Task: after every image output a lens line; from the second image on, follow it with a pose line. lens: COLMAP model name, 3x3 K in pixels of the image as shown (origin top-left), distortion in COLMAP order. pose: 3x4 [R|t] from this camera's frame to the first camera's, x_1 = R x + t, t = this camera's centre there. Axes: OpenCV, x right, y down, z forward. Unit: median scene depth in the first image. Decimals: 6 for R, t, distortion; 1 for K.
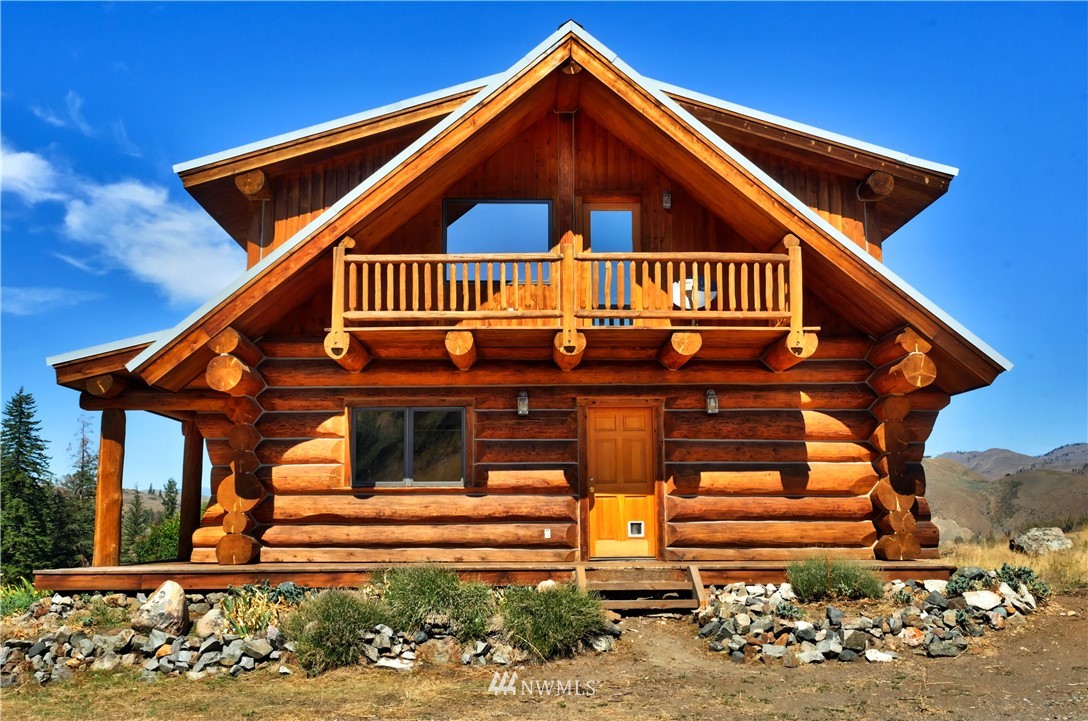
lens RADIAL K [[1122.6, 0, 544.1], [0, 1122.6, 357.5], [0, 0, 1]] dist [-0.004505, 0.000000]
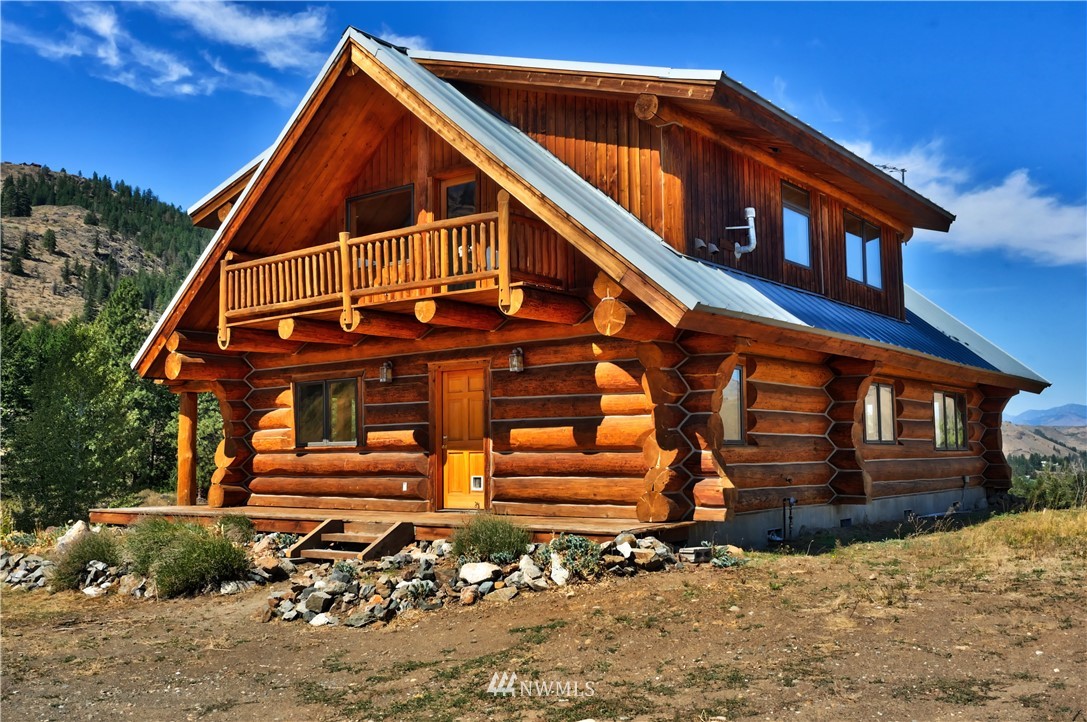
lens RADIAL K [[1017.8, 0, 543.9], [0, 1017.8, 366.9], [0, 0, 1]] dist [-0.016922, 0.000000]
pose [[0.784367, -0.058234, -0.617557, 0.740686], [0.101533, 0.994209, 0.035207, 0.015748], [0.611930, -0.090317, 0.785738, 0.292011]]
